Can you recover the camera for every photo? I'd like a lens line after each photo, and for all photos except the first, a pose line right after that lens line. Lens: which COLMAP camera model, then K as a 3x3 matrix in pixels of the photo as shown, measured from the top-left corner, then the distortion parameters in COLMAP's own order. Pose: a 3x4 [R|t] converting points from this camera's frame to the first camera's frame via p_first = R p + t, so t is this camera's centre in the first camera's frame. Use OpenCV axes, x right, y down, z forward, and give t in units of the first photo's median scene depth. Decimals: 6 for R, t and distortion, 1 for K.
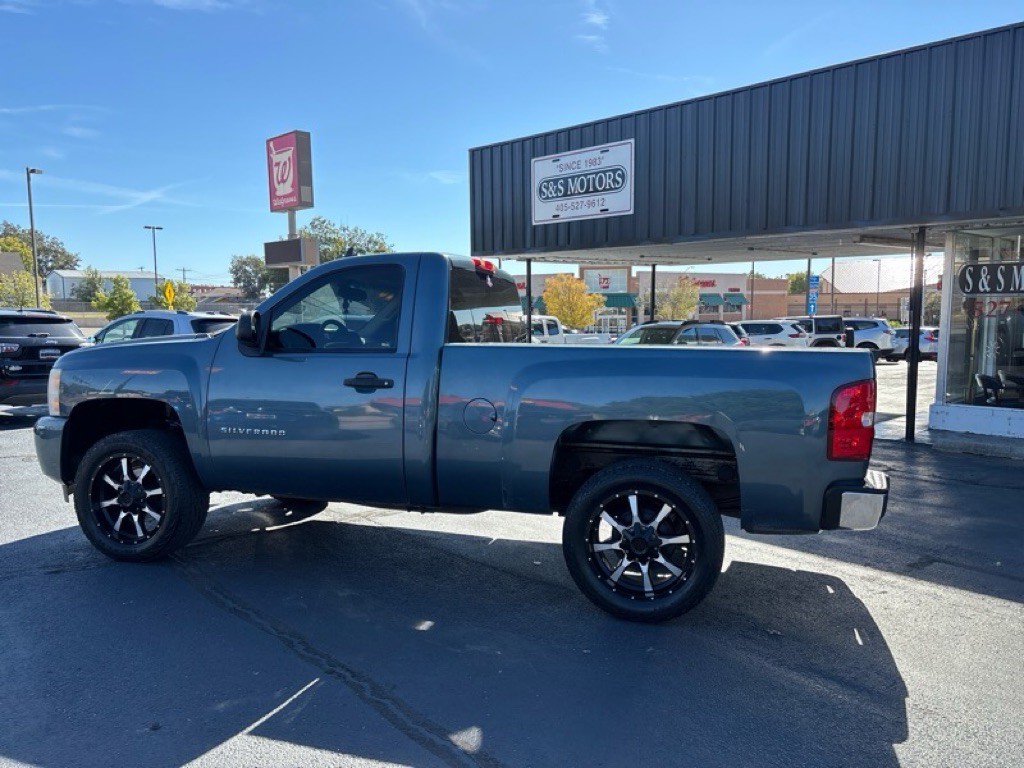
lens RADIAL K [[775.7, 0, 515.5], [0, 775.7, 398.5], [0, 0, 1]] dist [0.074324, -0.097761]
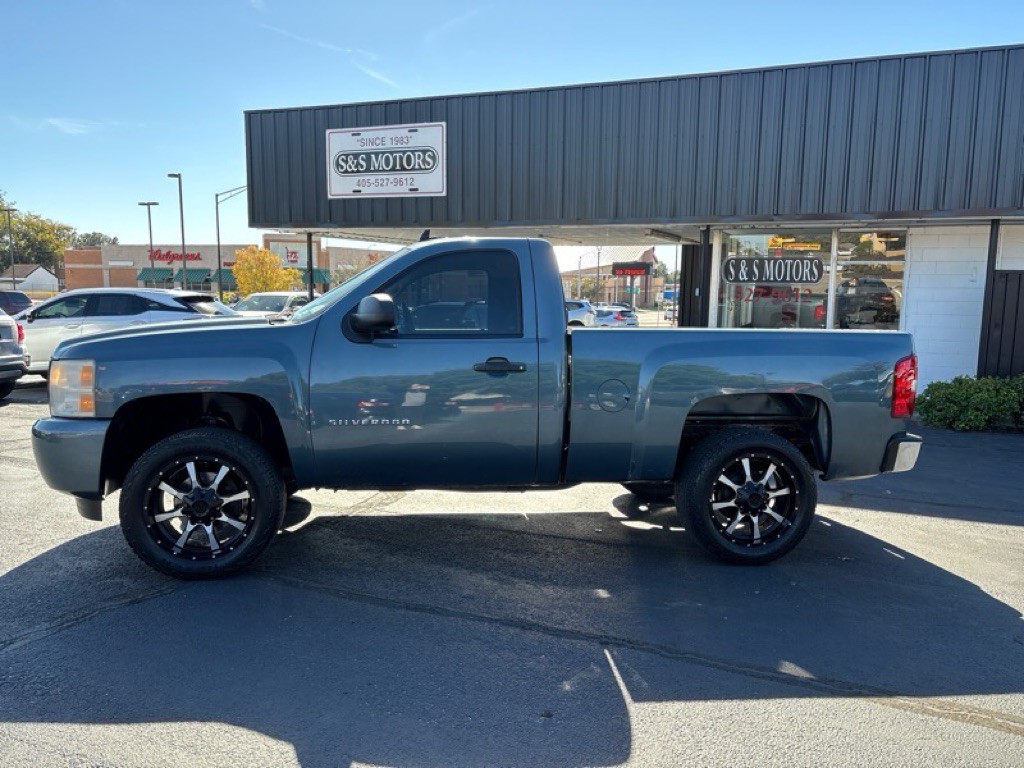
lens RADIAL K [[775.7, 0, 524.0], [0, 775.7, 392.5], [0, 0, 1]] dist [0.074324, -0.097761]
pose [[0.909905, -0.039337, 0.412948, -0.179807], [0.030229, 0.999135, 0.028567, -0.004834], [-0.413715, -0.013510, 0.910306, 0.021892]]
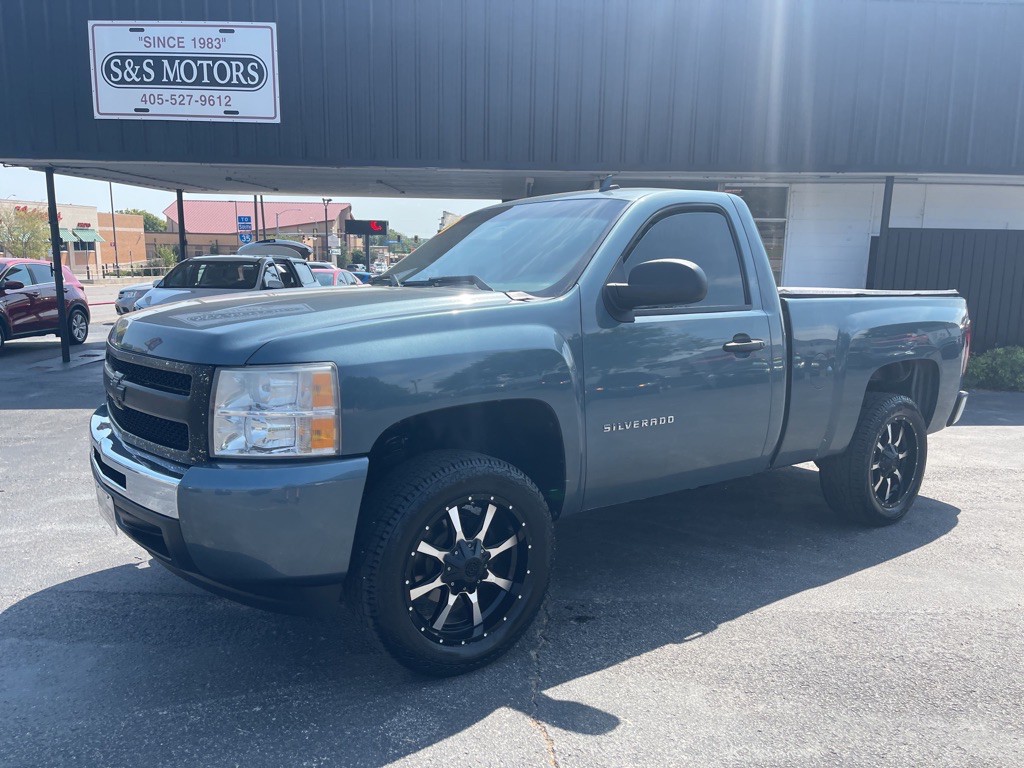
lens RADIAL K [[775.7, 0, 510.9], [0, 775.7, 399.1], [0, 0, 1]] dist [0.074324, -0.097761]
pose [[0.692620, -0.119604, 0.711317, -0.268006], [0.065868, 0.992524, 0.102751, -0.026587], [-0.718289, -0.024314, 0.695320, 0.268589]]
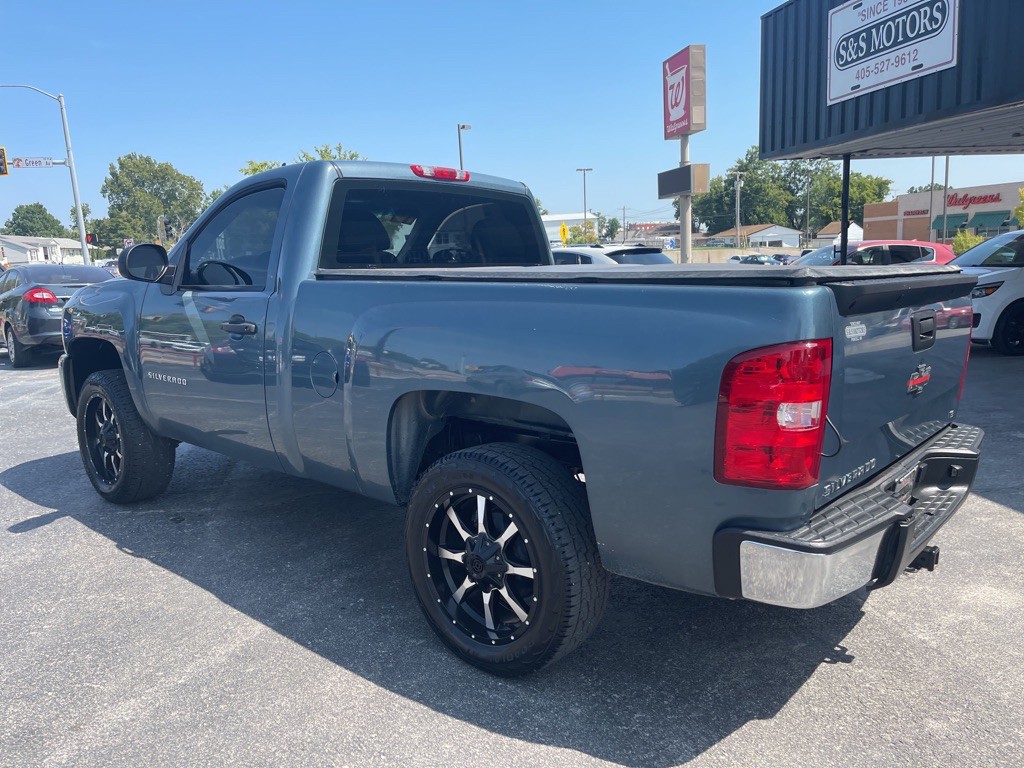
lens RADIAL K [[775.7, 0, 502.2], [0, 775.7, 398.6], [0, 0, 1]] dist [0.074324, -0.097761]
pose [[0.840242, 0.064609, -0.538349, 0.193345], [-0.019321, 0.995812, 0.089355, -0.013137], [0.541867, -0.064678, 0.837972, 0.226180]]
